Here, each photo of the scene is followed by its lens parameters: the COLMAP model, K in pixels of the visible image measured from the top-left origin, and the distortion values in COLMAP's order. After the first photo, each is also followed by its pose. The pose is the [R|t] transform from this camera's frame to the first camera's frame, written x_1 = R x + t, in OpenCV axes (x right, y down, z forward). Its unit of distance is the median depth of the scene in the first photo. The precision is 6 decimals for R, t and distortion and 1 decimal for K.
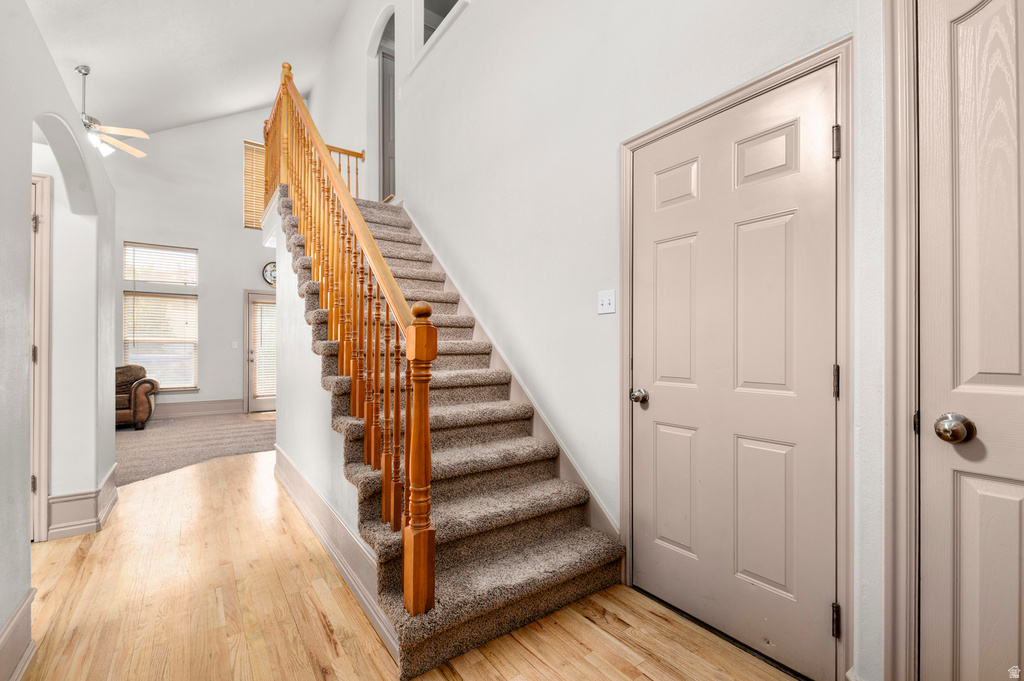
lens RADIAL K [[445.6, 0, 514.2], [0, 445.6, 341.7], [0, 0, 1]] dist [0.004625, -0.001352]
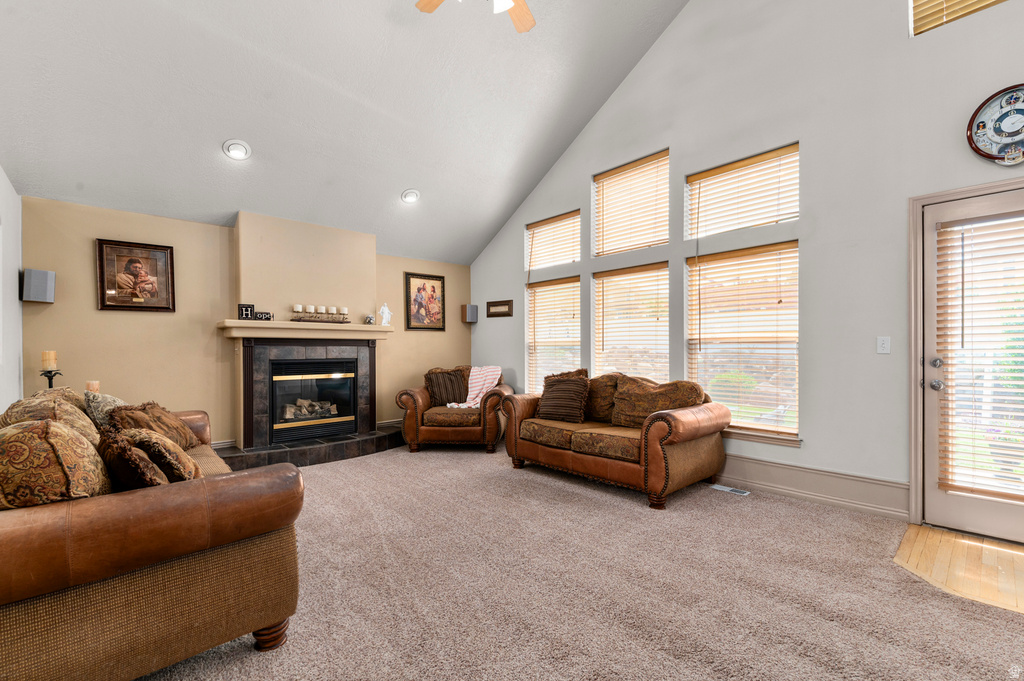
lens RADIAL K [[445.6, 0, 523.2], [0, 445.6, 357.0], [0, 0, 1]] dist [0.004625, -0.001352]
pose [[0.138825, 0.004299, -0.990308, -0.284237], [0.010901, 0.999923, 0.005869, 0.012868], [0.990257, -0.011610, 0.138768, 0.647043]]
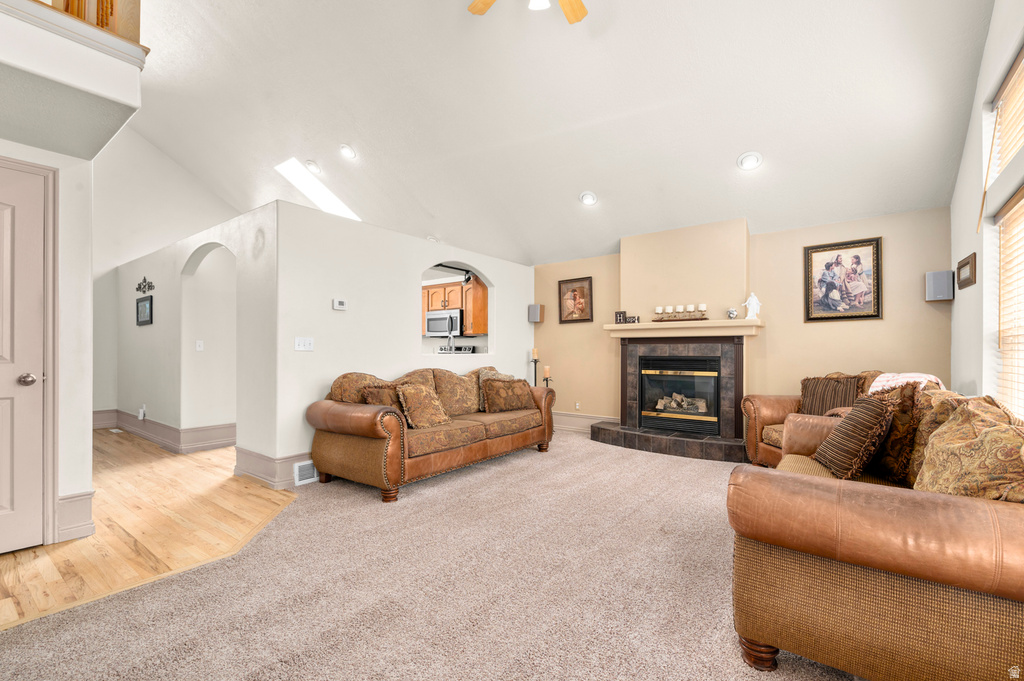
lens RADIAL K [[445.6, 0, 503.3], [0, 445.6, 356.9], [0, 0, 1]] dist [0.004625, -0.001352]
pose [[-0.957912, -0.004783, -0.287022, -0.499886], [-0.006845, 0.999957, 0.006181, 0.014698], [0.286981, 0.007885, -0.957904, 0.988515]]
